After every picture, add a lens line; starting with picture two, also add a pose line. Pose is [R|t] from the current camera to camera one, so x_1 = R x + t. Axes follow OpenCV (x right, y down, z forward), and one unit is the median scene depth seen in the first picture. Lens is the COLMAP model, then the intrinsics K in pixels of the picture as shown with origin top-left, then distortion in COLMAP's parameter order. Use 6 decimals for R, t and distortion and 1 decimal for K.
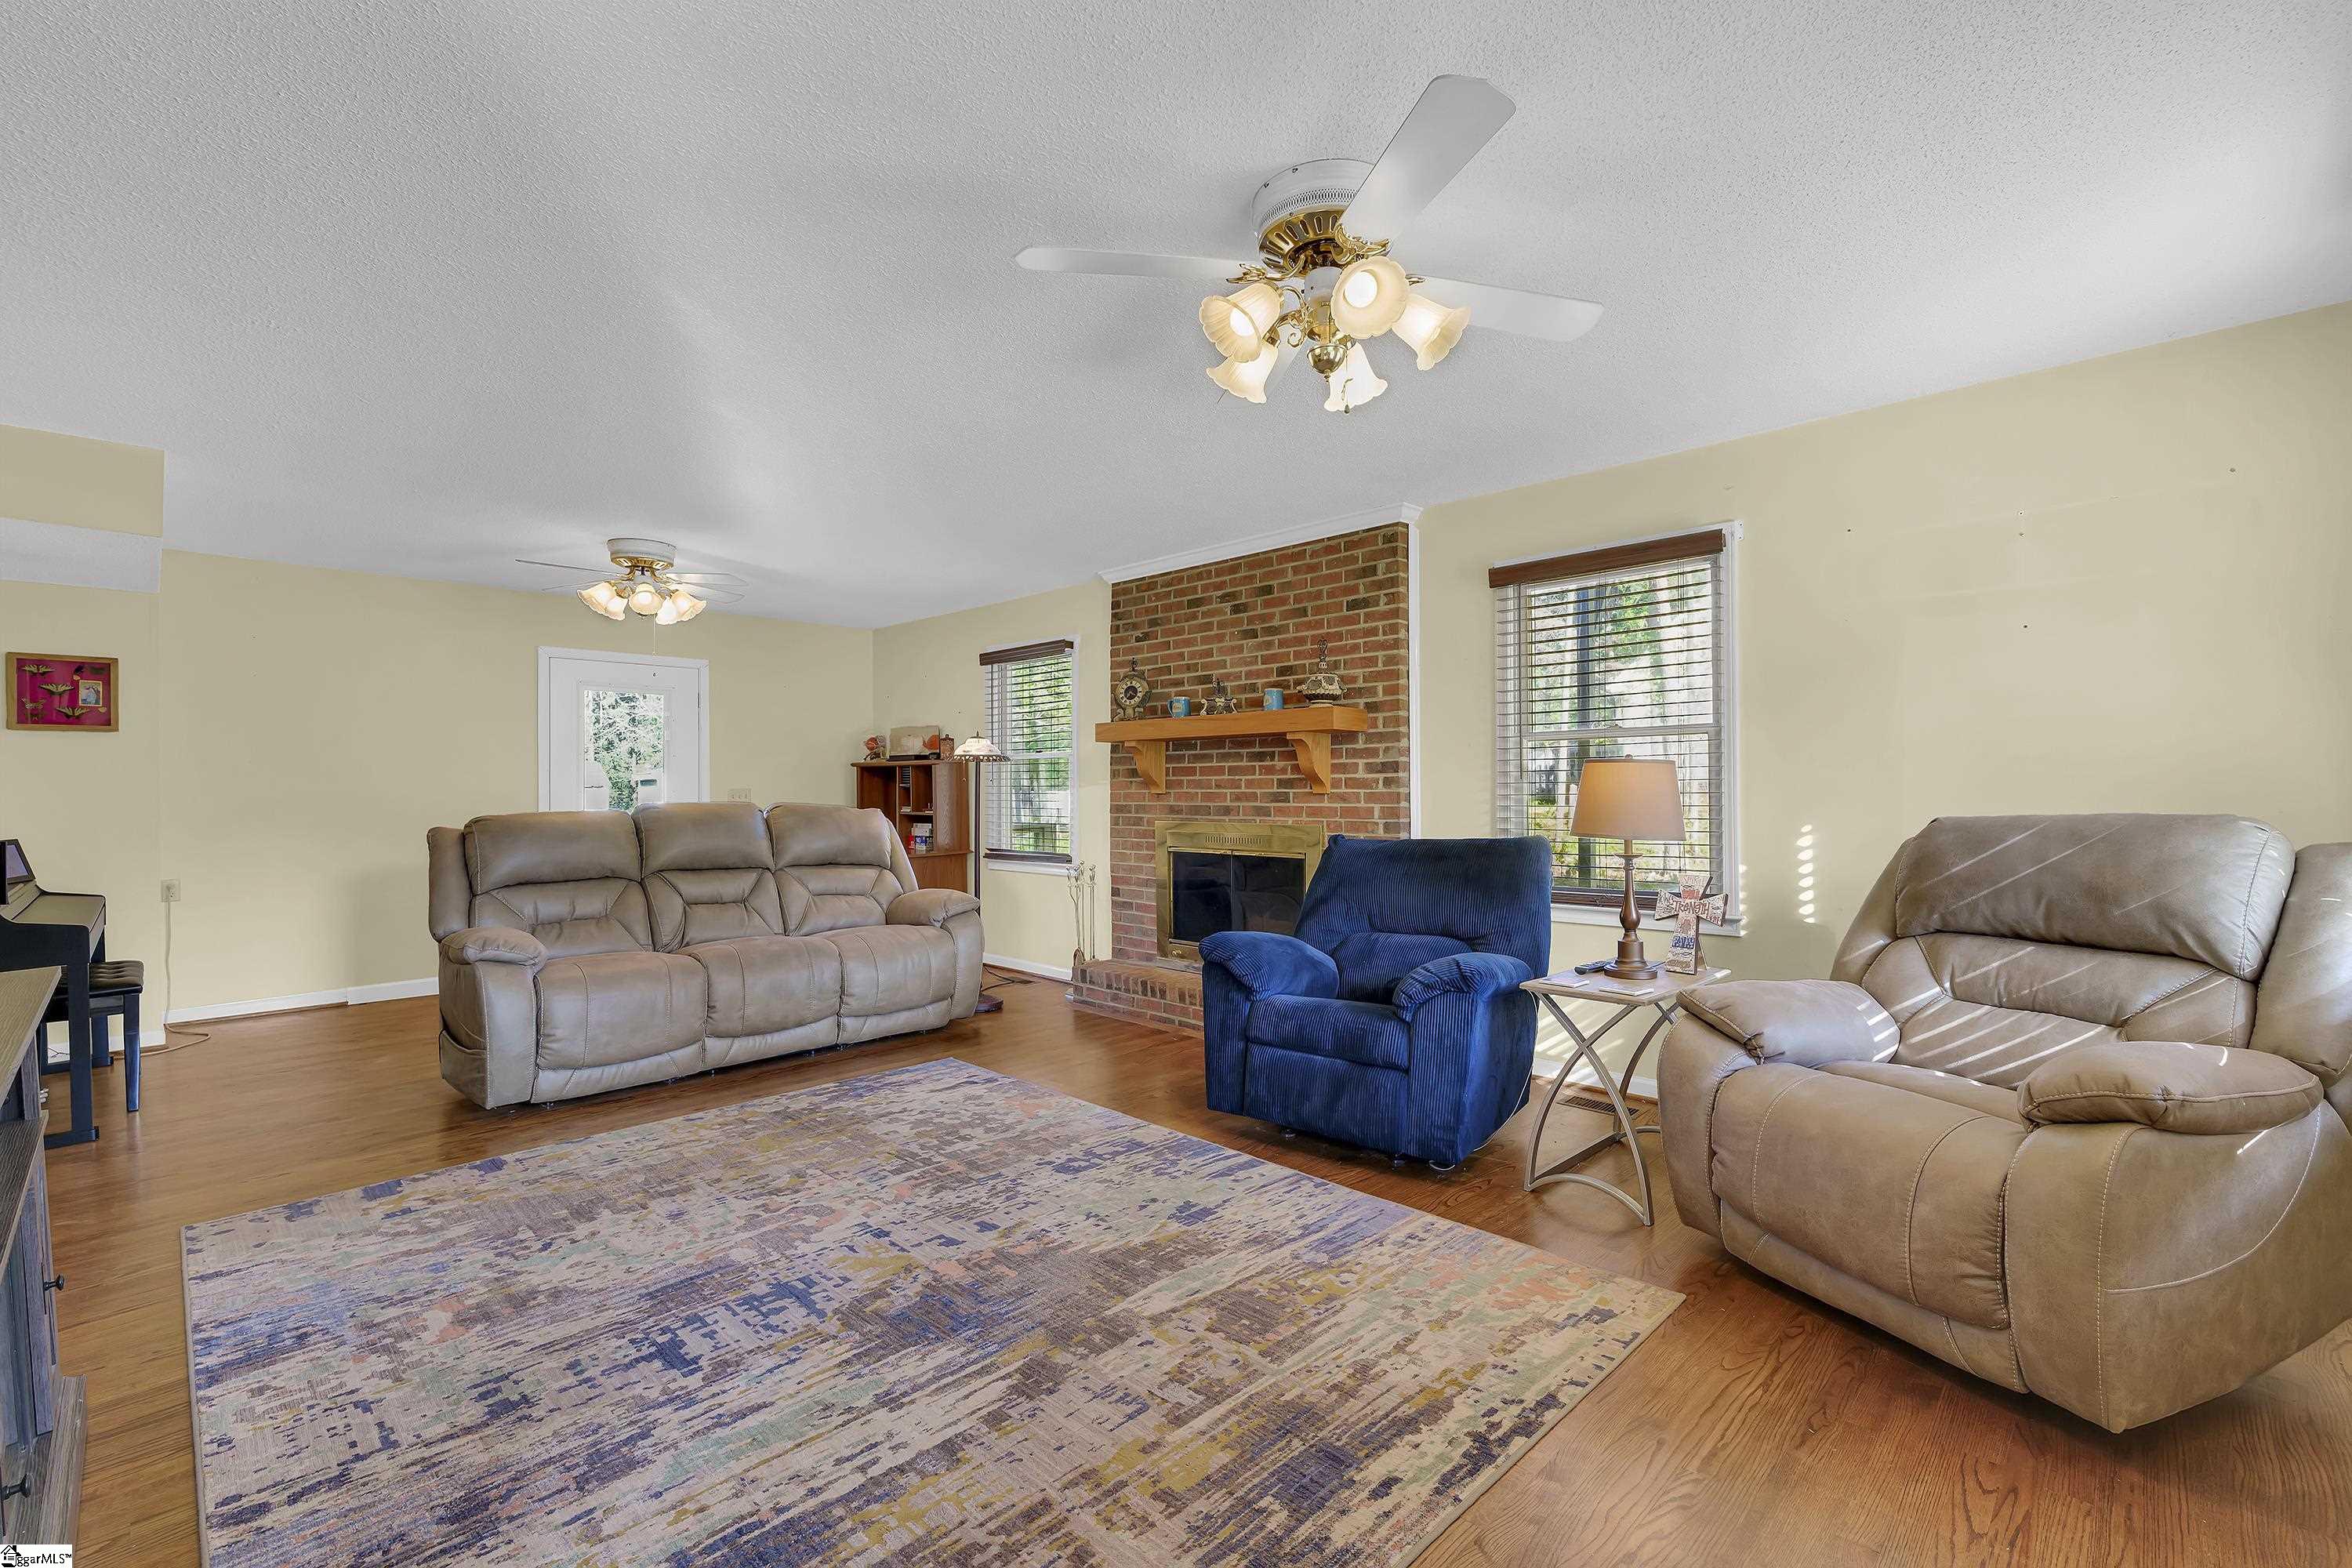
lens RADIAL K [[1034.1, 0, 1188.8], [0, 1034.1, 788.9], [0, 0, 1]] dist [-0.006701, 0.000146]
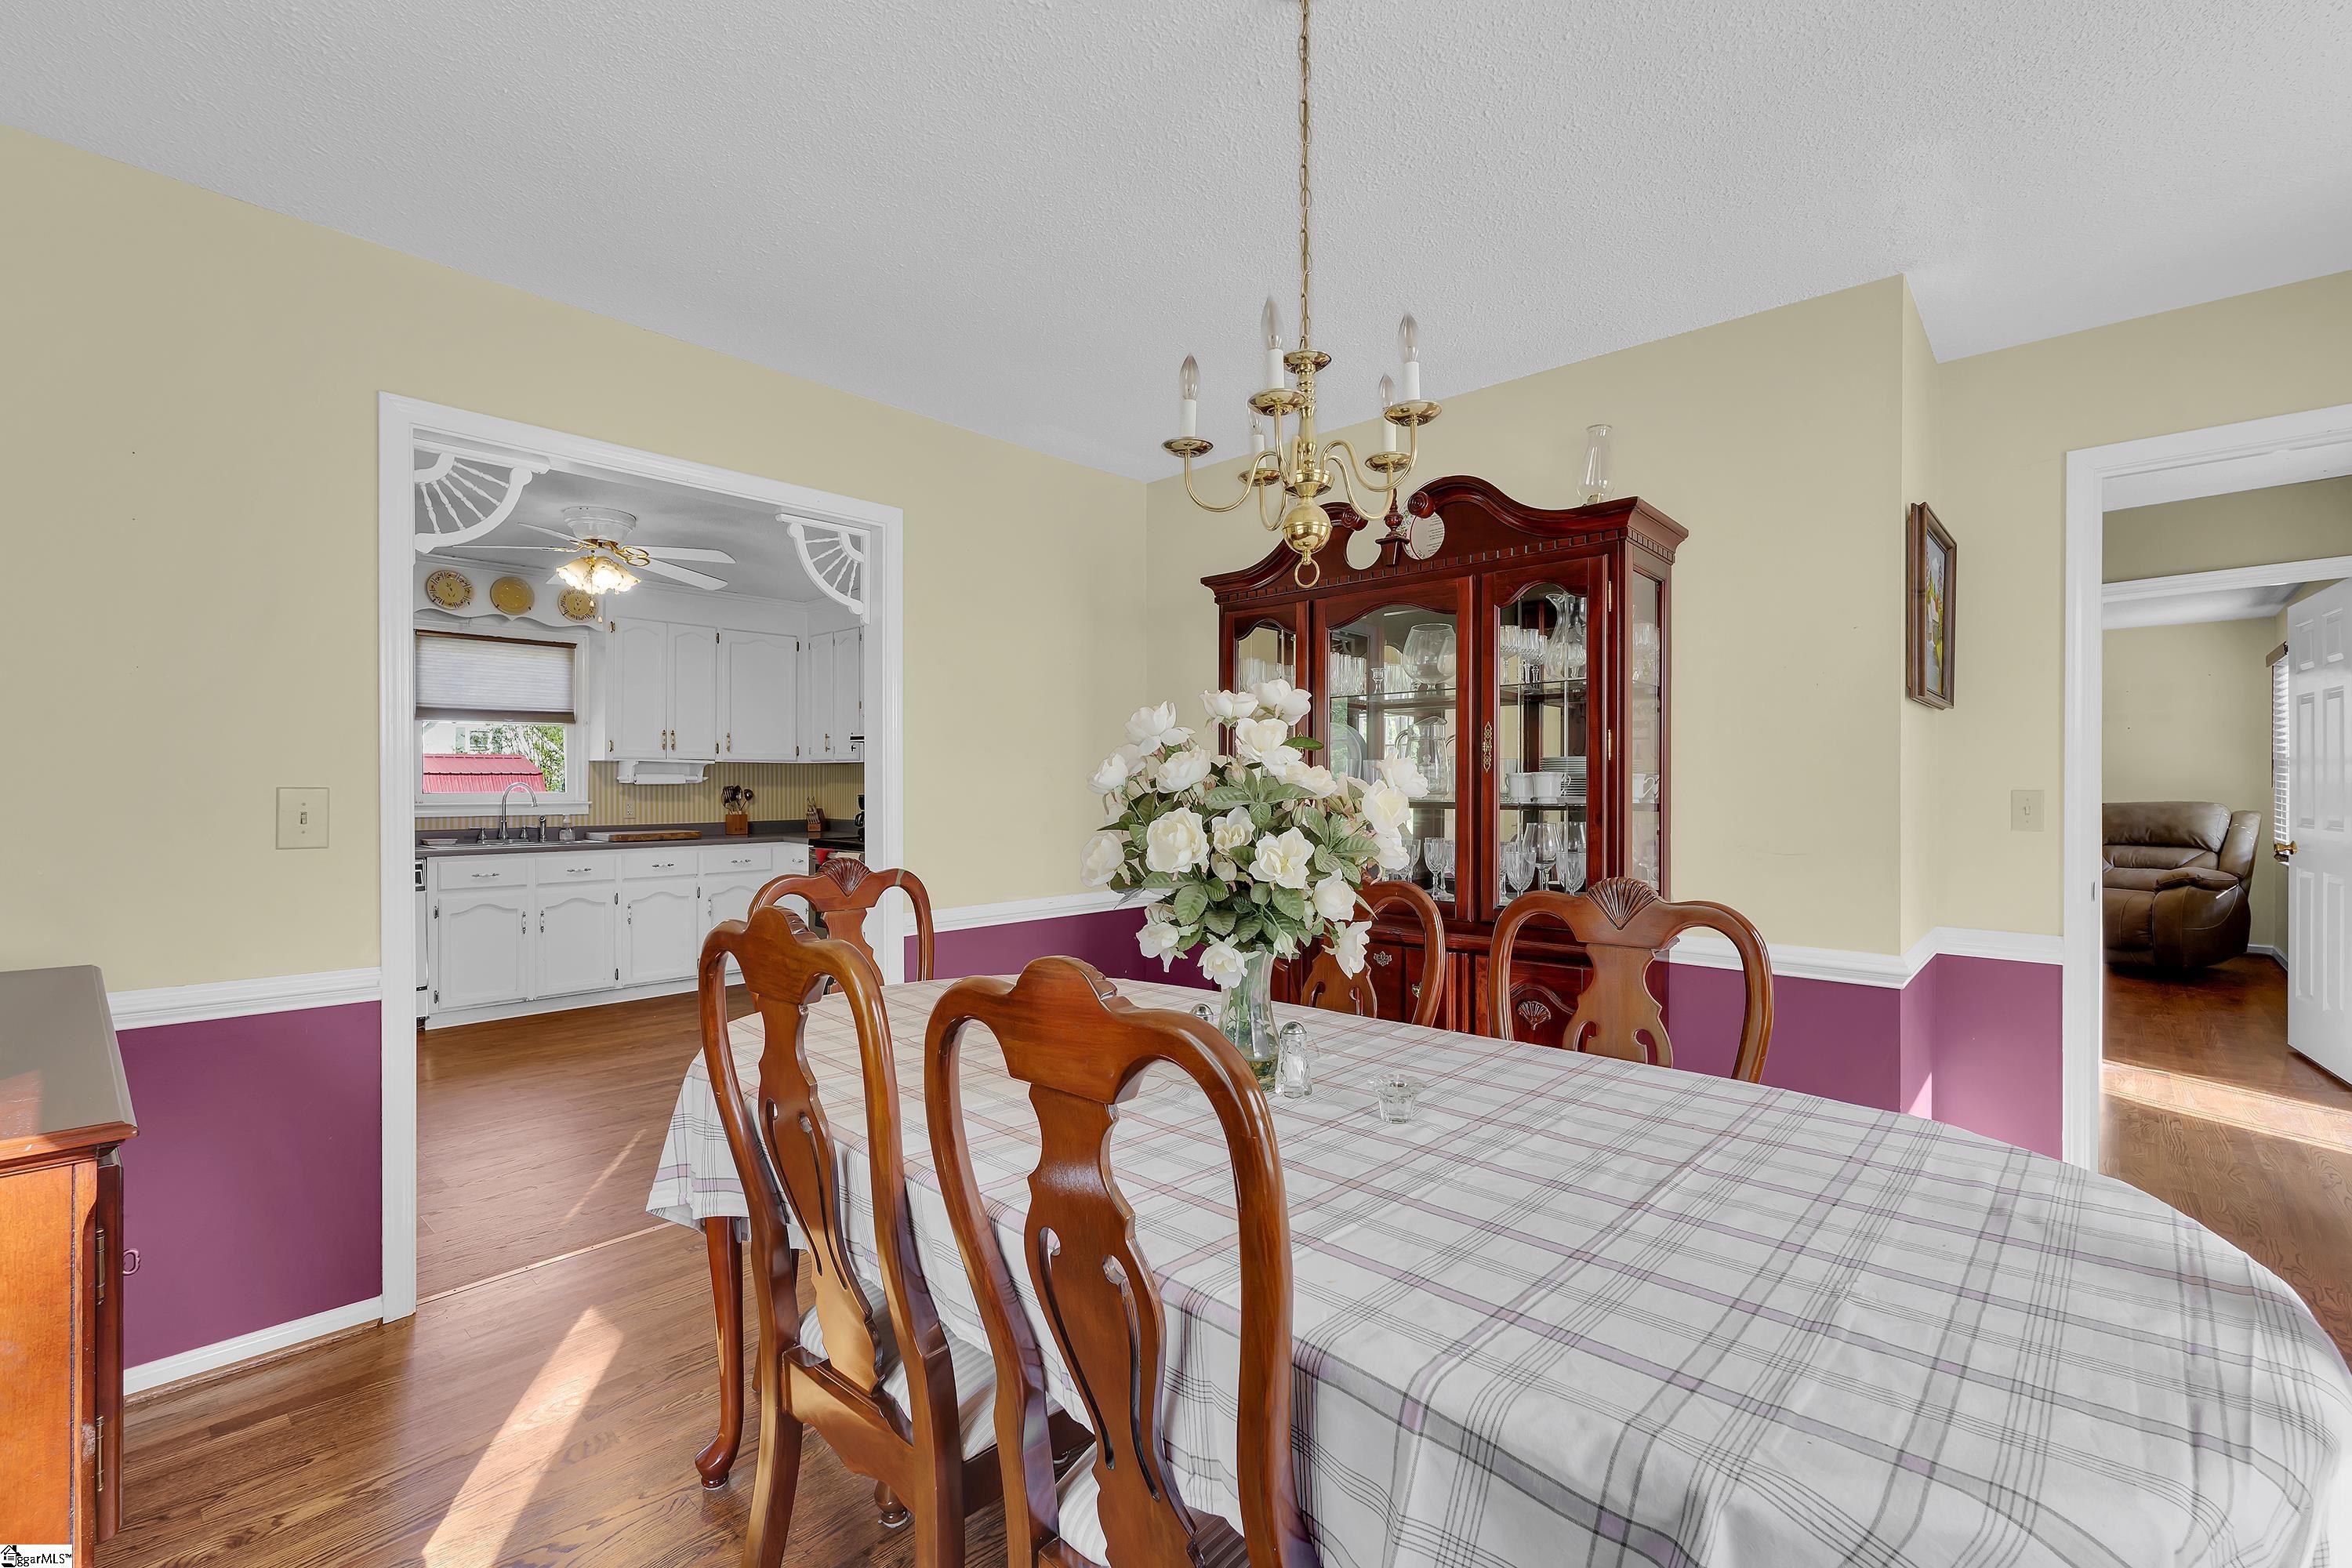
lens RADIAL K [[1034.1, 0, 1188.8], [0, 1034.1, 788.9], [0, 0, 1]] dist [-0.006701, 0.000146]
pose [[0.999180, 0.001505, 0.040457, -1.846103], [-0.001761, 0.999979, 0.006296, -0.023457], [-0.040447, -0.006362, 0.999161, -1.661233]]
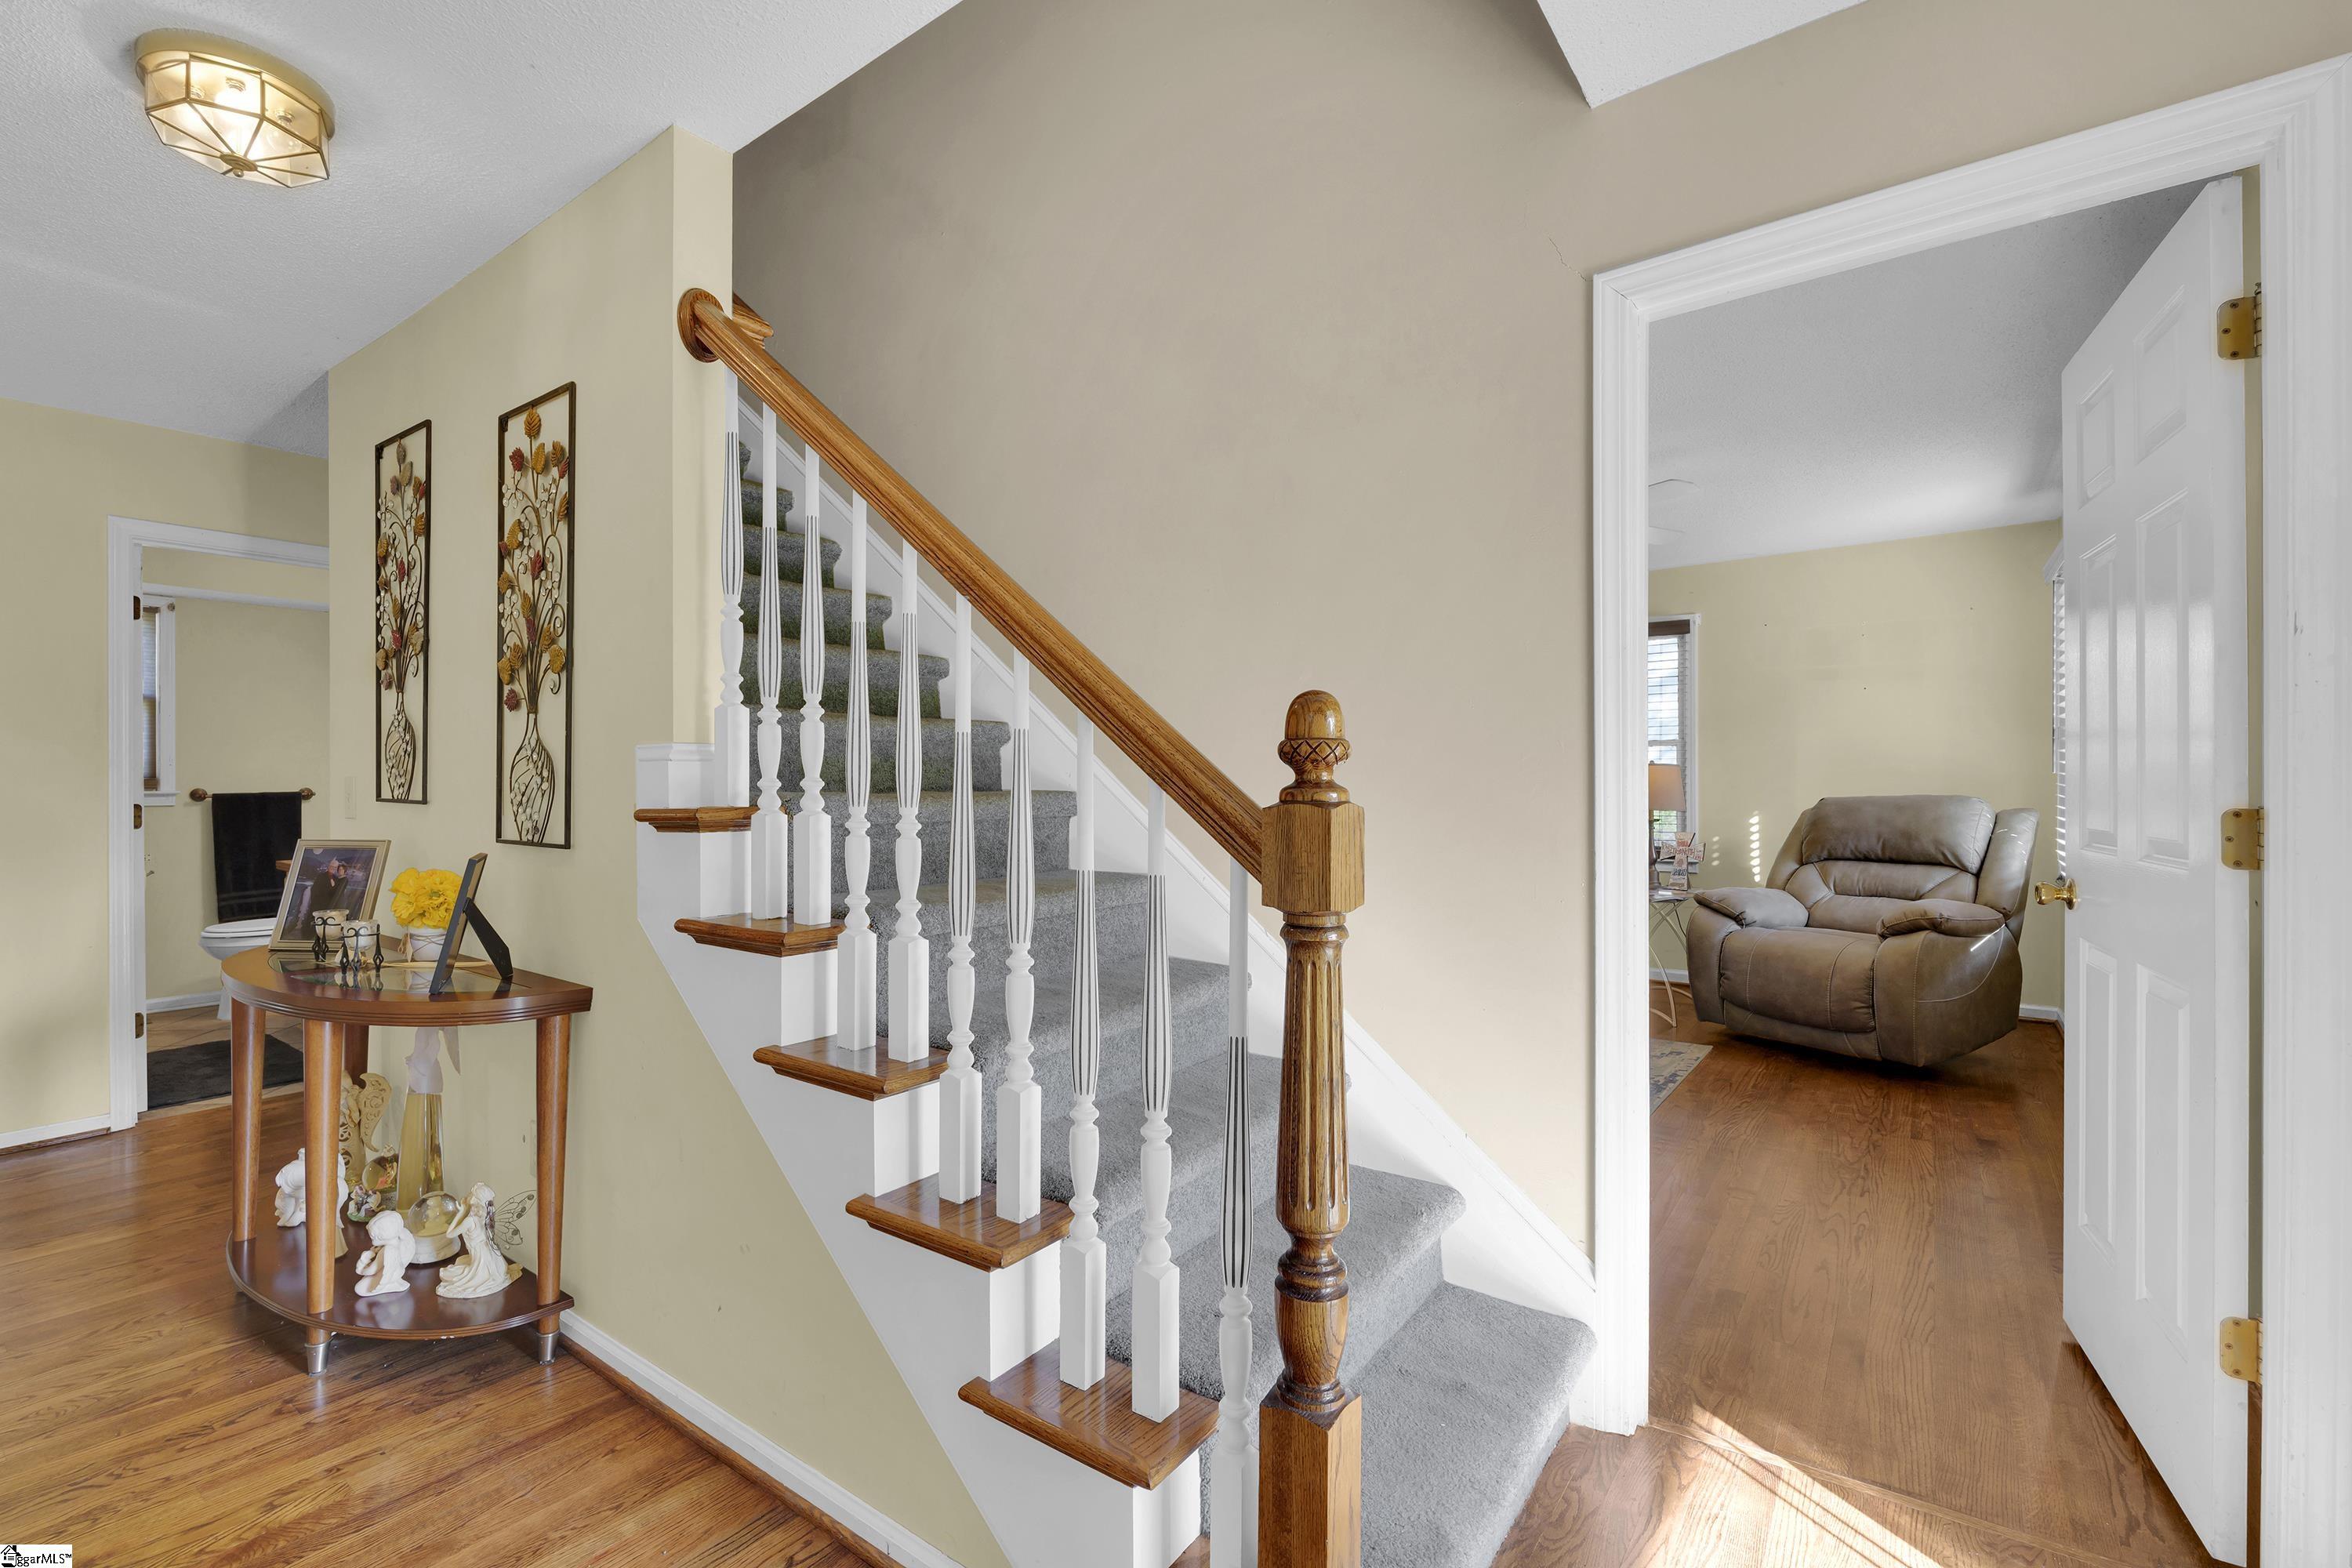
lens RADIAL K [[1043.1, 0, 1176.0], [0, 1043.1, 784.0], [0, 0, 1]] dist [-0.001851, -0.000197]
pose [[0.990219, 0.002572, 0.139498, -0.684812], [-0.003412, 0.999977, 0.005781, -0.002688], [-0.139480, -0.006201, 0.990205, -0.683290]]
